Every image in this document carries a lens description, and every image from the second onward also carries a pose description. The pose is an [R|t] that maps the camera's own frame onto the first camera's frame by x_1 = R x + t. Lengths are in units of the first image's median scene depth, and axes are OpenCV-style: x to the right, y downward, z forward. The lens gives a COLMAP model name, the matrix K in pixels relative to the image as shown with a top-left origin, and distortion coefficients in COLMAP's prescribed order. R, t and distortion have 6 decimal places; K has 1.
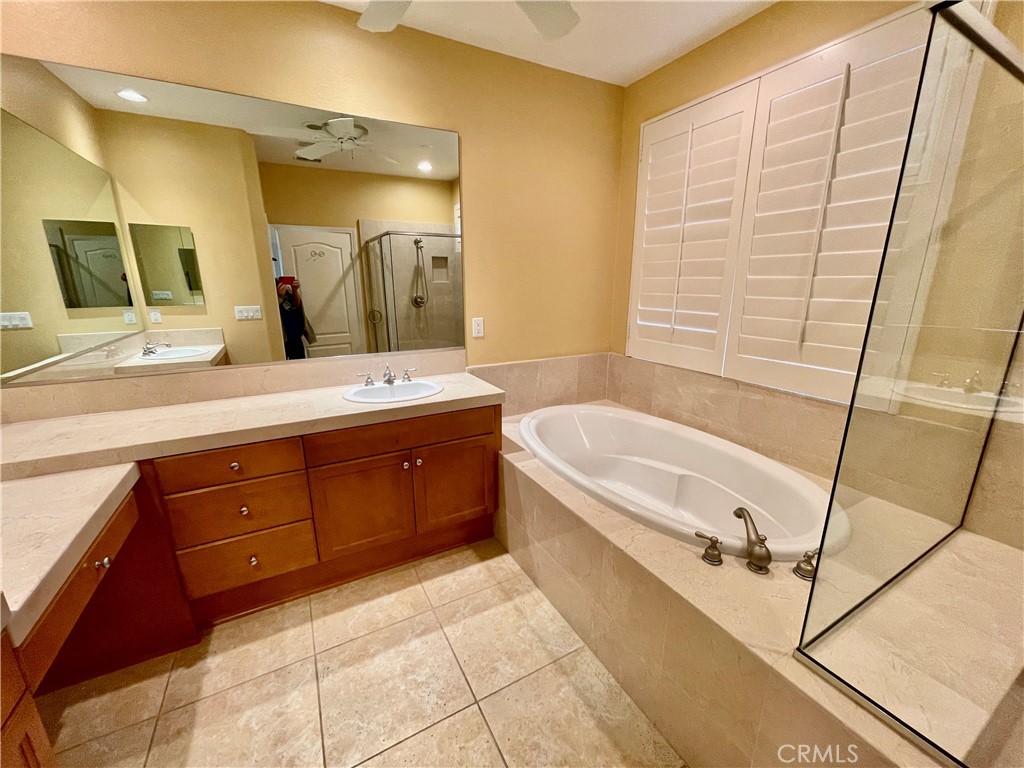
lens RADIAL K [[408.9, 0, 512.7], [0, 408.9, 383.9], [0, 0, 1]] dist [-0.001524, -0.000164]
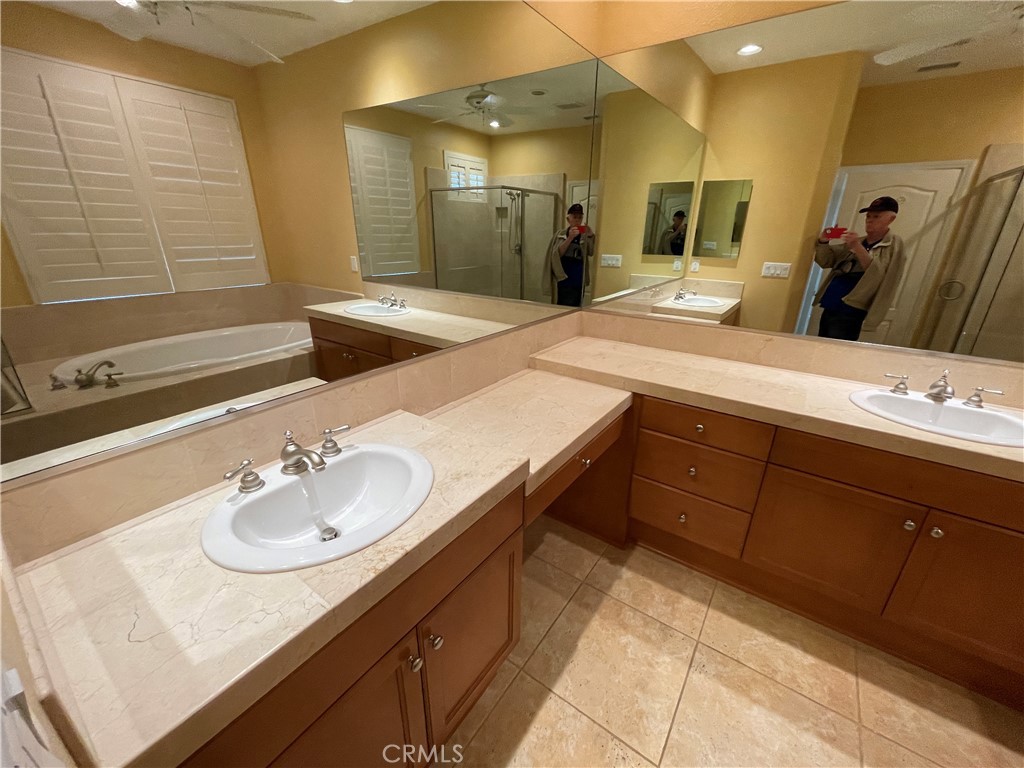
lens RADIAL K [[408.9, 0, 510.5], [0, 408.9, 387.2], [0, 0, 1]] dist [-0.001524, -0.000164]
pose [[0.425362, 0.333115, -0.841488, -0.049084], [-0.235869, 0.938468, 0.252277, -0.029972], [0.873747, 0.091172, 0.477760, 0.077679]]
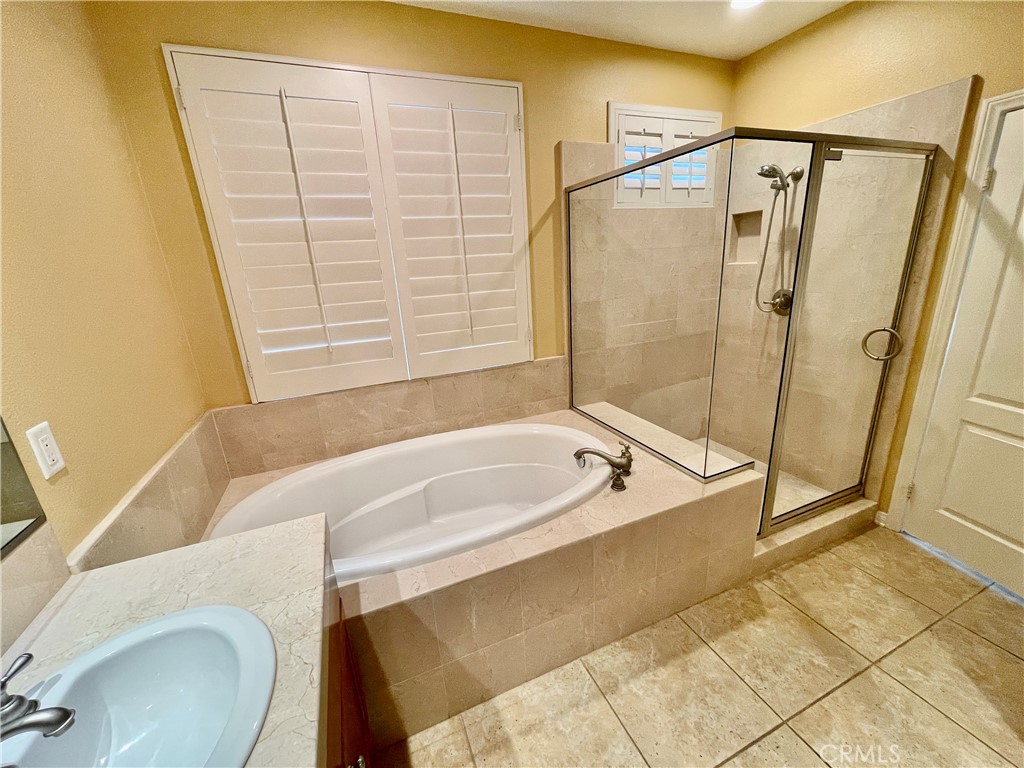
lens RADIAL K [[408.9, 0, 511.0], [0, 408.9, 387.8], [0, 0, 1]] dist [-0.001524, -0.000164]
pose [[0.107903, -0.293403, 0.949880, -0.494654], [0.300788, 0.920313, 0.250102, -0.208605], [-0.947567, 0.258725, 0.187556, 0.702645]]
